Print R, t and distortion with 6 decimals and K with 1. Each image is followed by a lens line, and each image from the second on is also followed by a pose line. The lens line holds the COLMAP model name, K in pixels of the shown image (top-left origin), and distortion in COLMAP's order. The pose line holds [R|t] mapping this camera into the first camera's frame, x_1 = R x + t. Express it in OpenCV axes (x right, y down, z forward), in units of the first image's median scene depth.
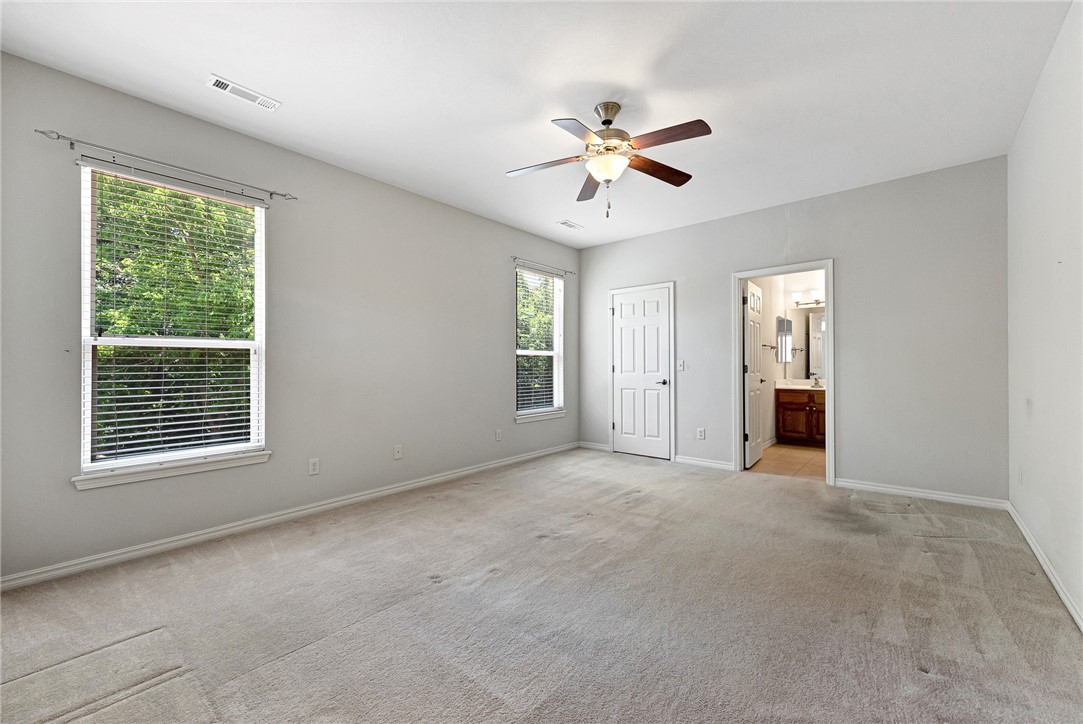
lens RADIAL K [[426.5, 0, 537.2], [0, 426.5, 362.5], [0, 0, 1]] dist [0.014899, -0.004798]
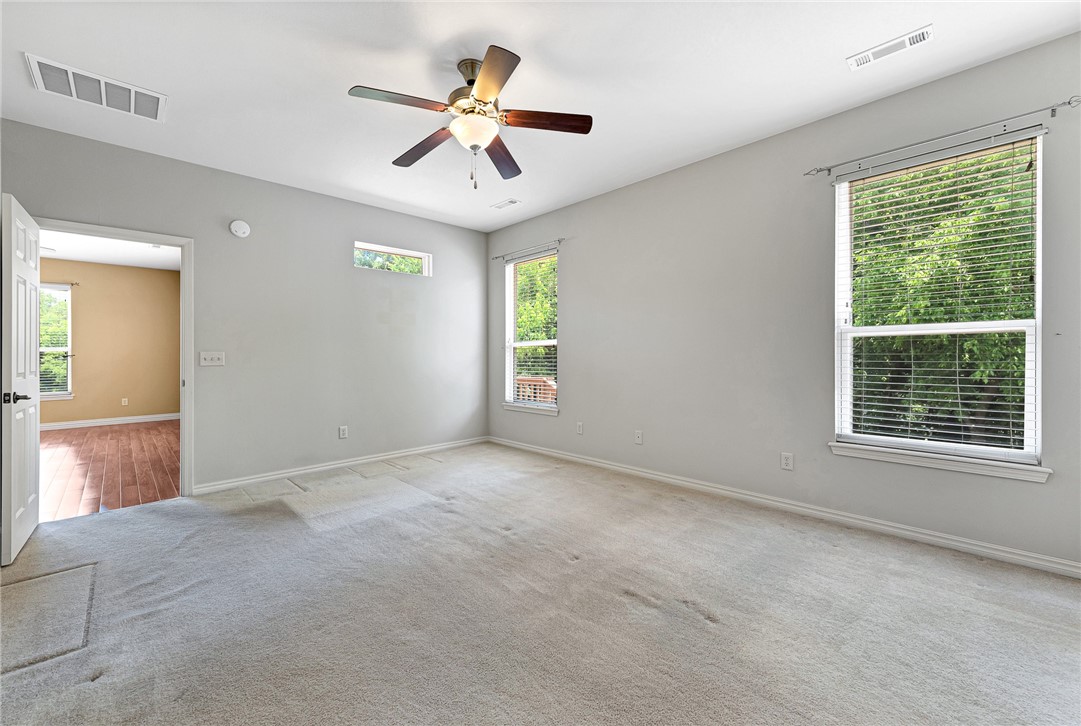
lens RADIAL K [[425.7, 0, 536.2], [0, 425.7, 363.5], [0, 0, 1]] dist [0.014899, -0.004798]
pose [[-0.077756, 0.026943, -0.996608, 0.220528], [0.006747, 0.999626, 0.026498, -0.000429], [0.996950, -0.004663, -0.077909, 0.251129]]
